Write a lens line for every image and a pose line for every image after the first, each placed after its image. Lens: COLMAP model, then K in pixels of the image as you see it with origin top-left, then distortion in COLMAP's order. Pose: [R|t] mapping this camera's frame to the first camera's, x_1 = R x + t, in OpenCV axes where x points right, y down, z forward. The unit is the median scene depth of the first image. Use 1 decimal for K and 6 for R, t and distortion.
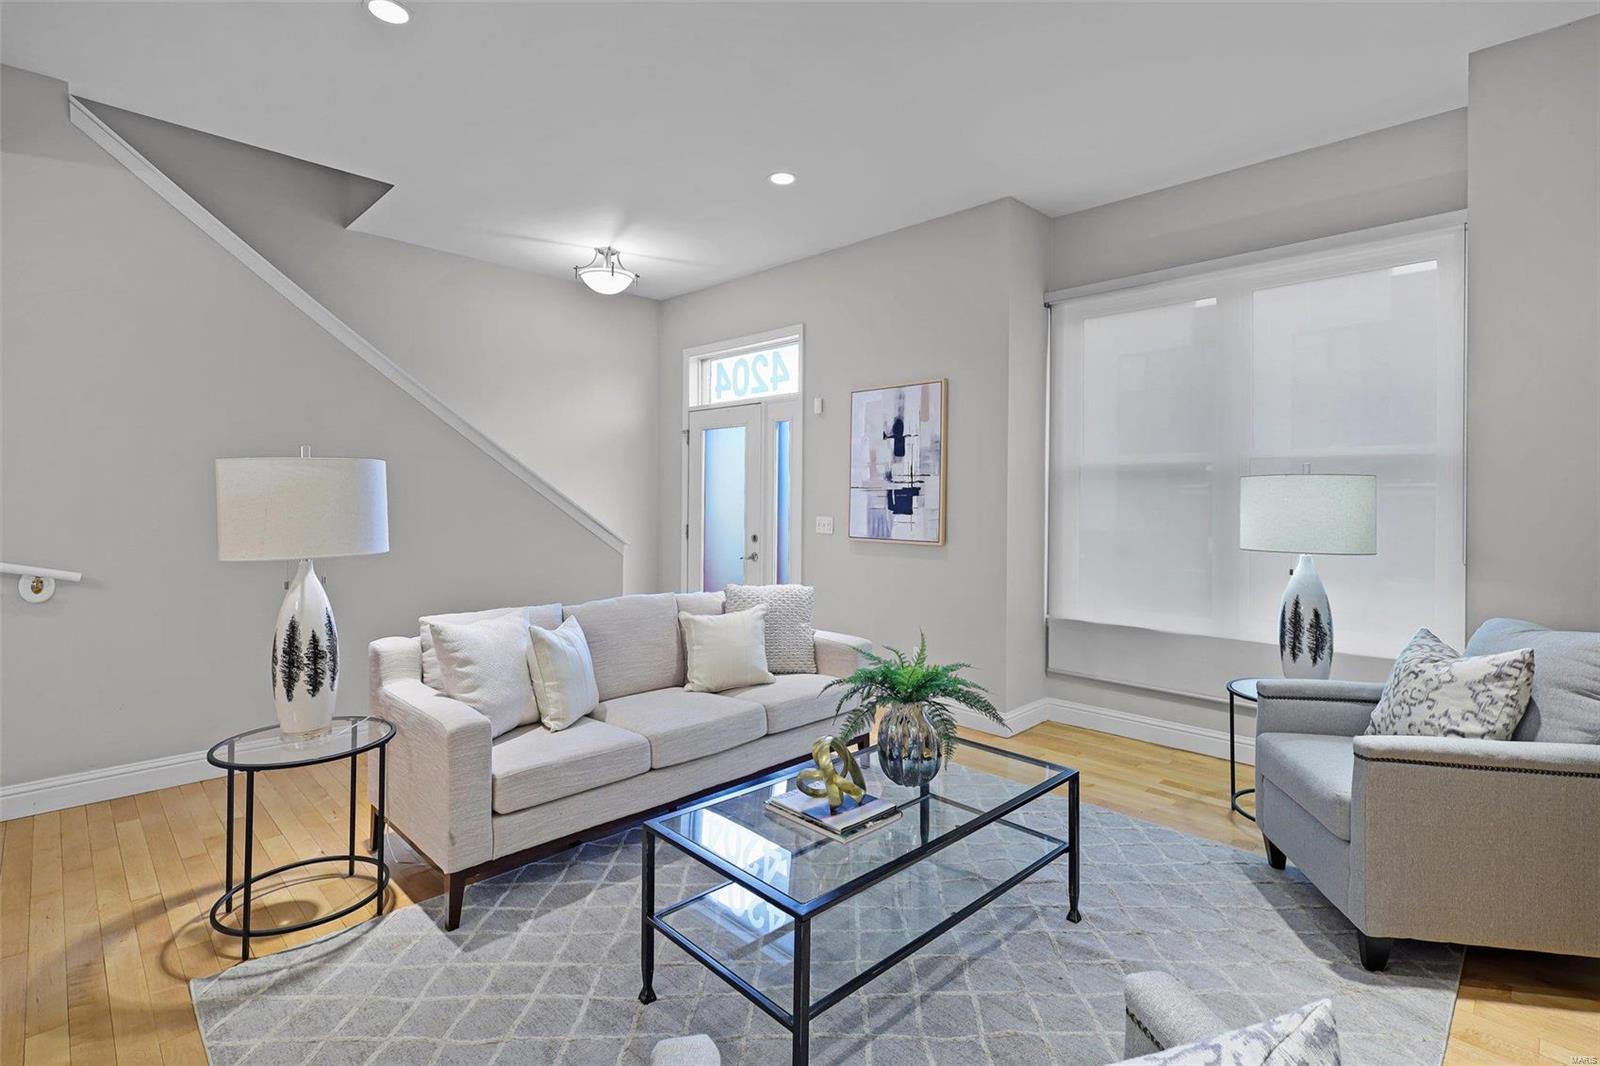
lens RADIAL K [[758.3, 0, 803.2], [0, 758.3, 500.1], [0, 0, 1]] dist [-0.001138, 0.001384]
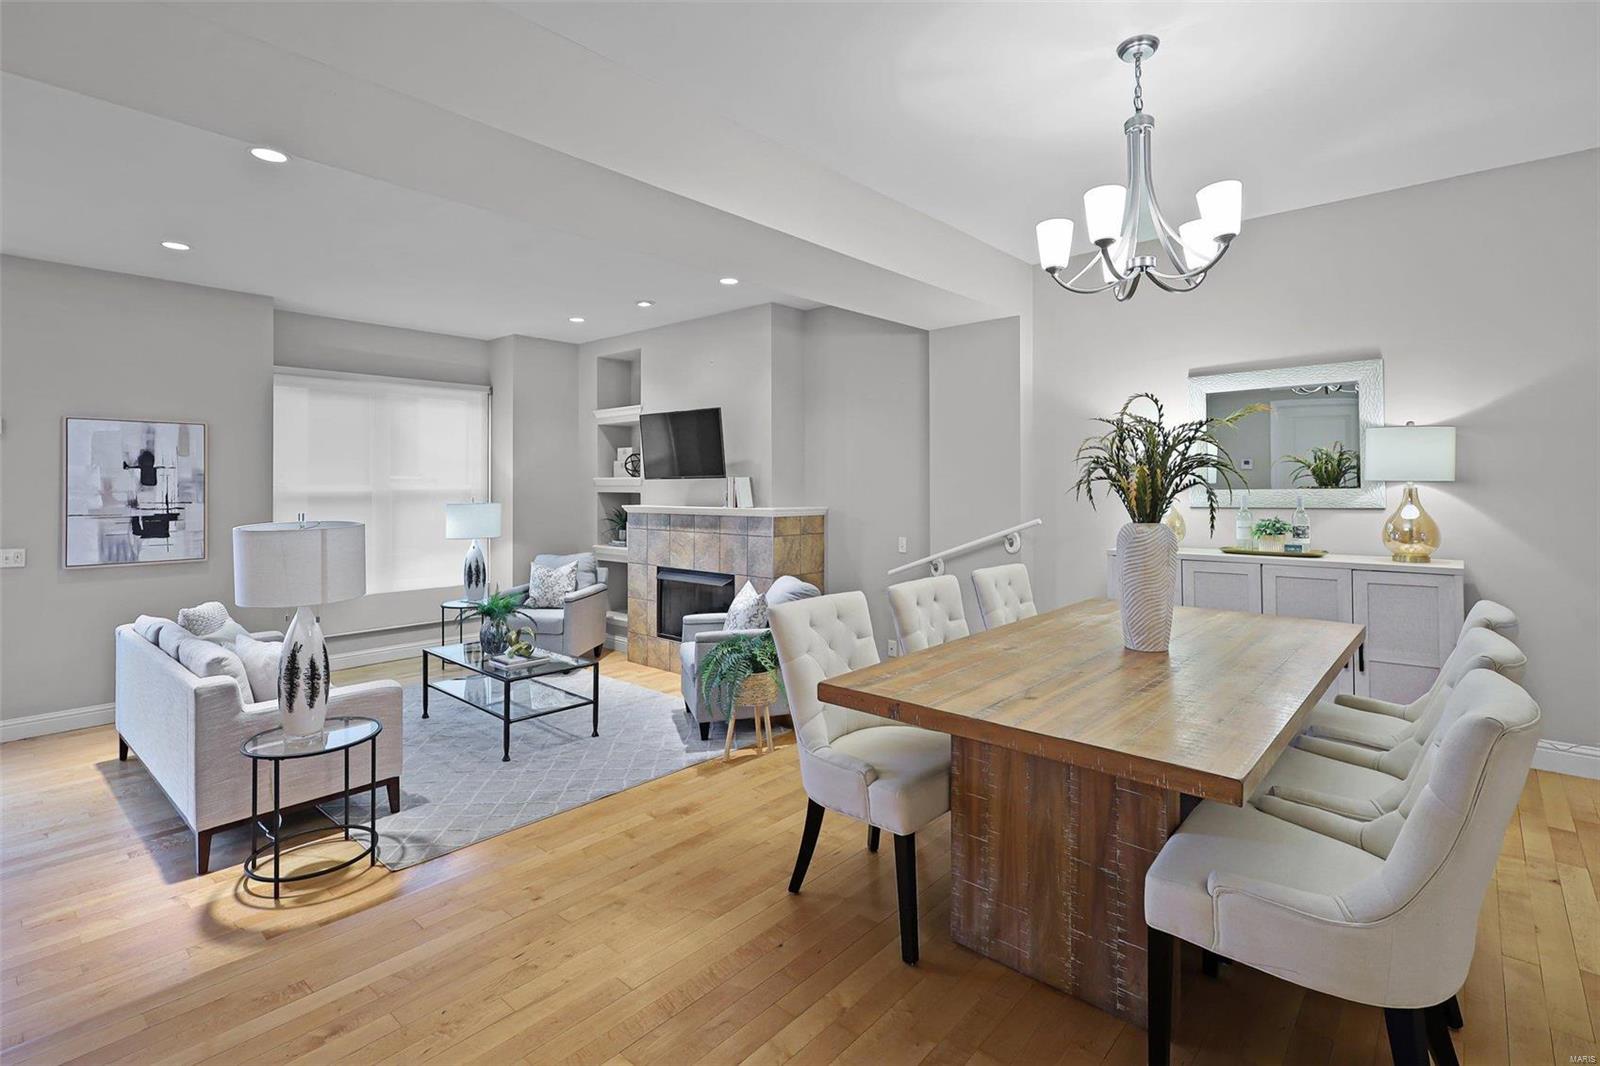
lens RADIAL K [[758.3, 0, 794.8], [0, 758.3, 478.2], [0, 0, 1]] dist [-0.001138, 0.001384]
pose [[-0.053613, 0.006357, 0.998542, -1.018639], [0.009074, 0.999942, -0.005879, -0.053442], [-0.998521, 0.008746, -0.053667, 0.128573]]
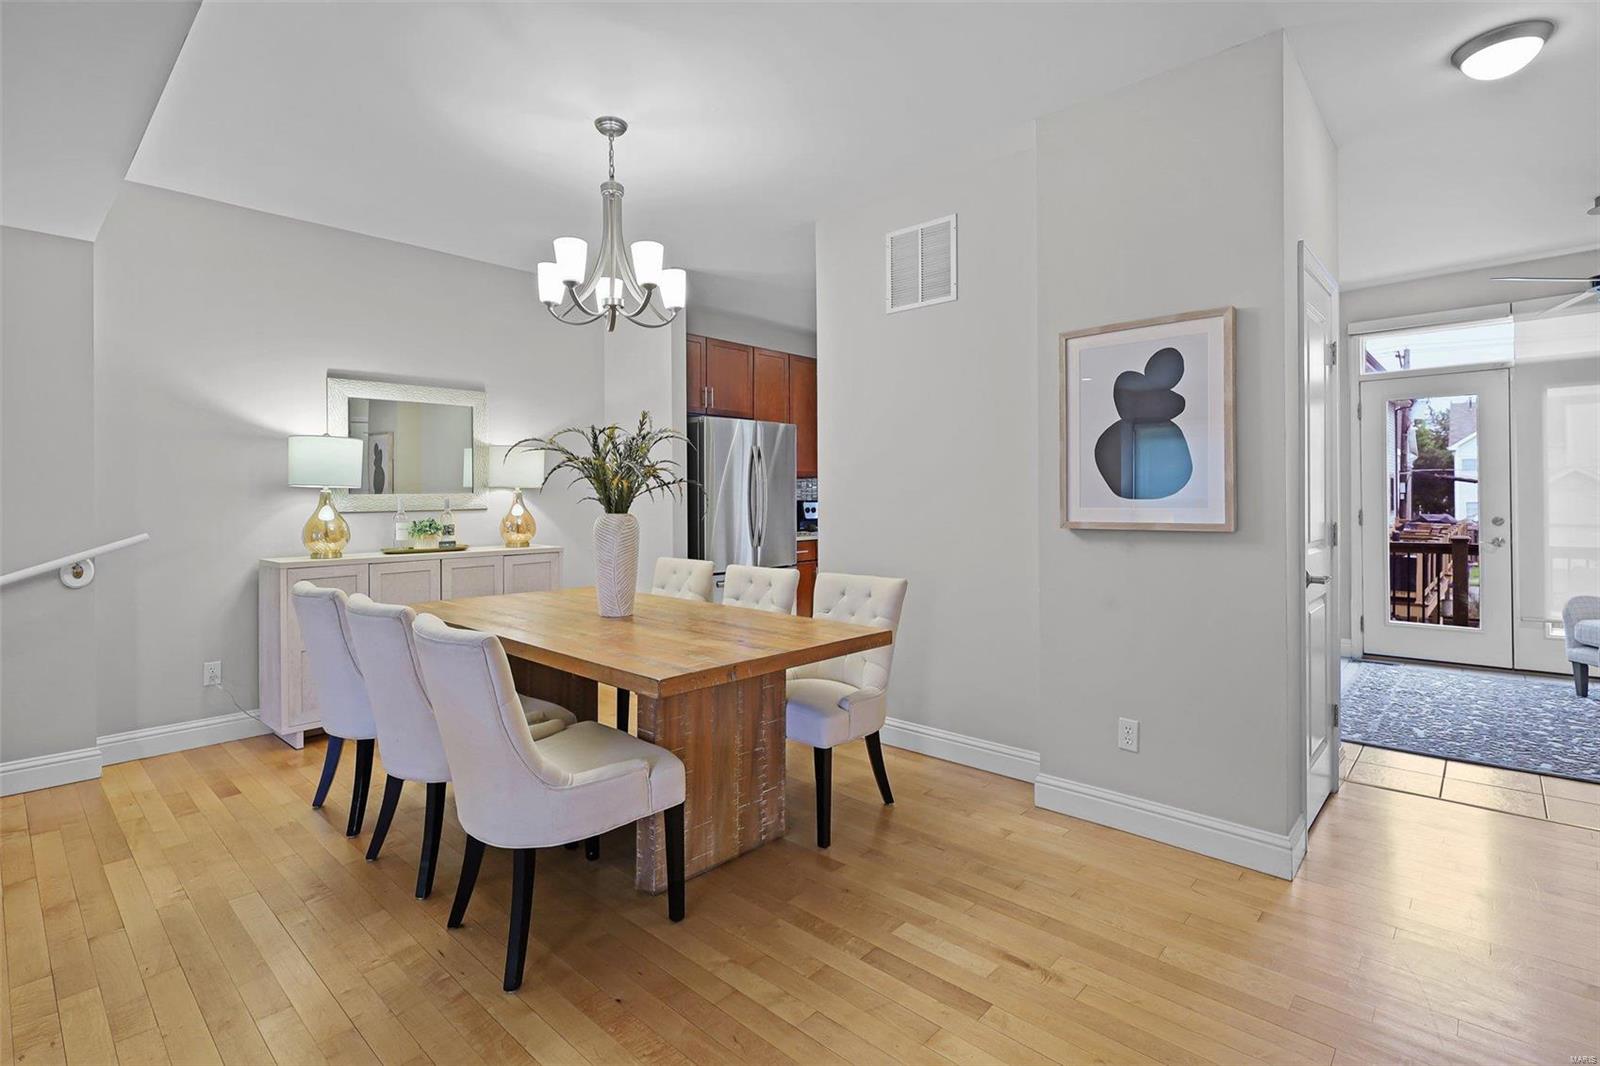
lens RADIAL K [[758.3, 0, 813.1], [0, 758.3, 495.9], [0, 0, 1]] dist [-0.001138, 0.001384]
pose [[-0.998974, 0.001738, -0.045249, -0.653906], [0.001549, 0.999990, 0.004219, -0.041838], [0.045256, 0.004144, -0.998967, 0.507525]]
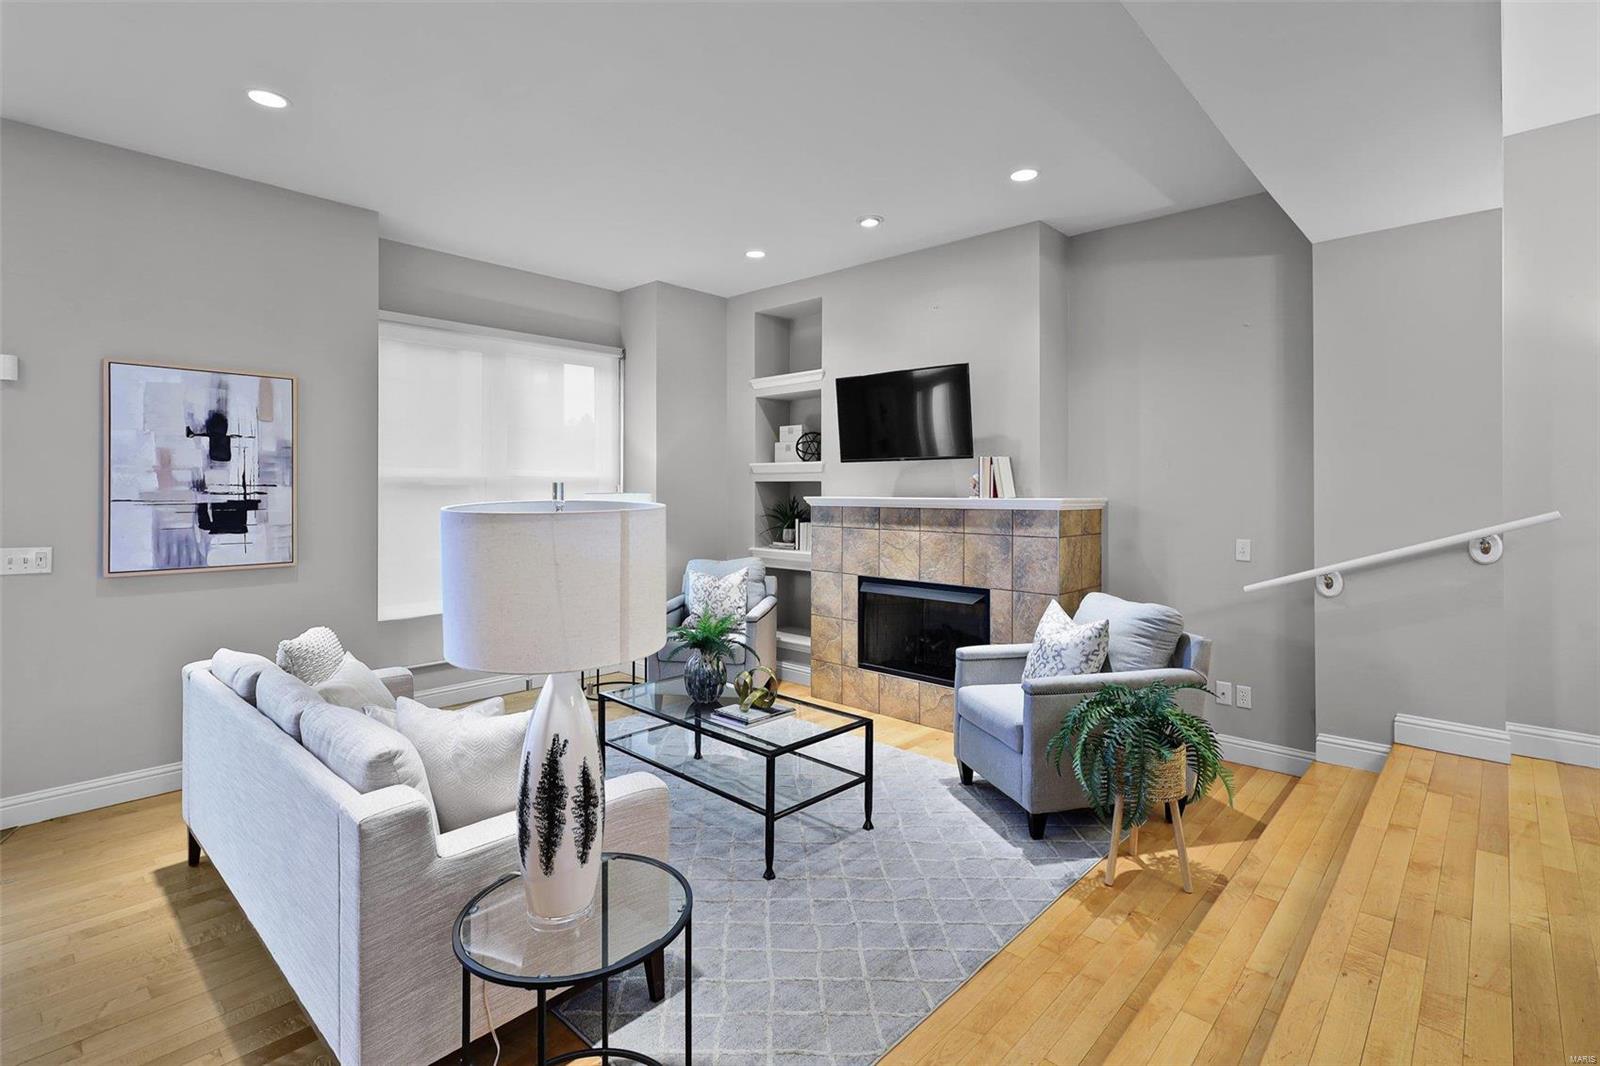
lens RADIAL K [[758.3, 0, 796.3], [0, 758.3, 486.3], [0, 0, 1]] dist [-0.001138, 0.001384]
pose [[-0.028000, 0.000396, 0.999608, -0.679877], [0.004600, 0.999989, -0.000267, -0.028230], [-0.999597, 0.004591, -0.028001, 0.424815]]
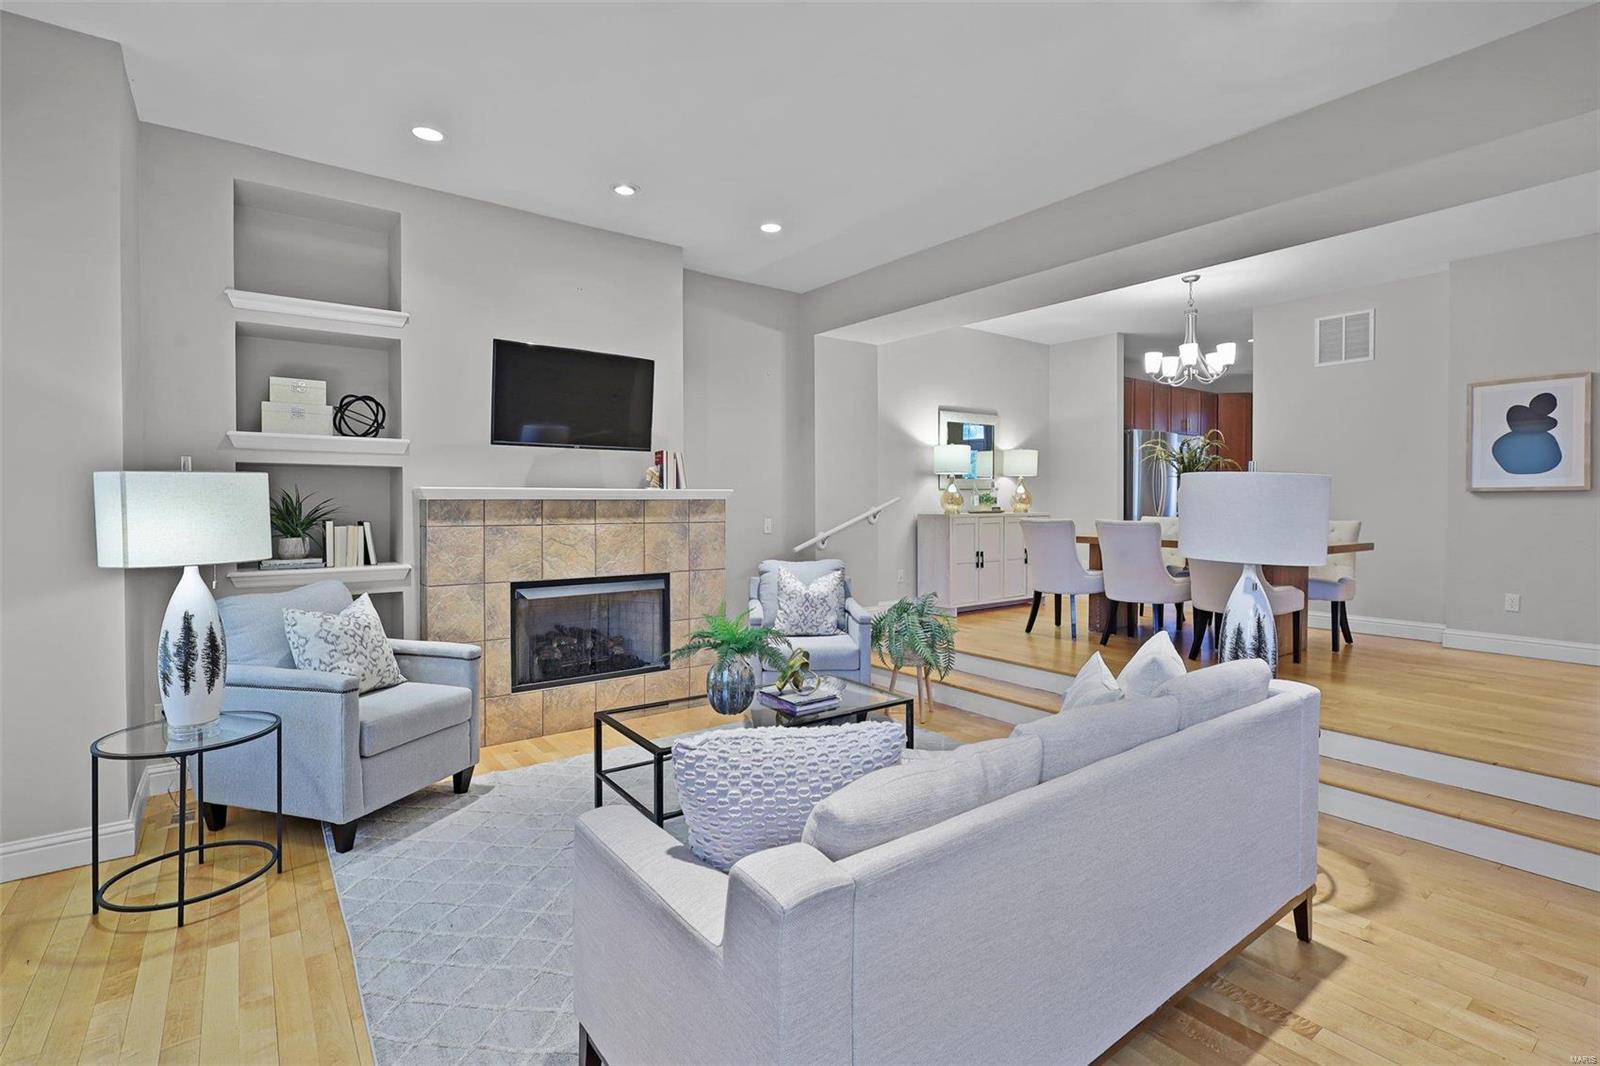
lens RADIAL K [[758.3, 0, 802.9], [0, 758.3, 508.3], [0, 0, 1]] dist [-0.001138, 0.001384]
pose [[-0.990289, -0.003735, 0.138975, -0.073055], [-0.001714, 0.999891, 0.014660, -0.002518], [-0.139015, 0.014280, -0.990187, 1.139892]]
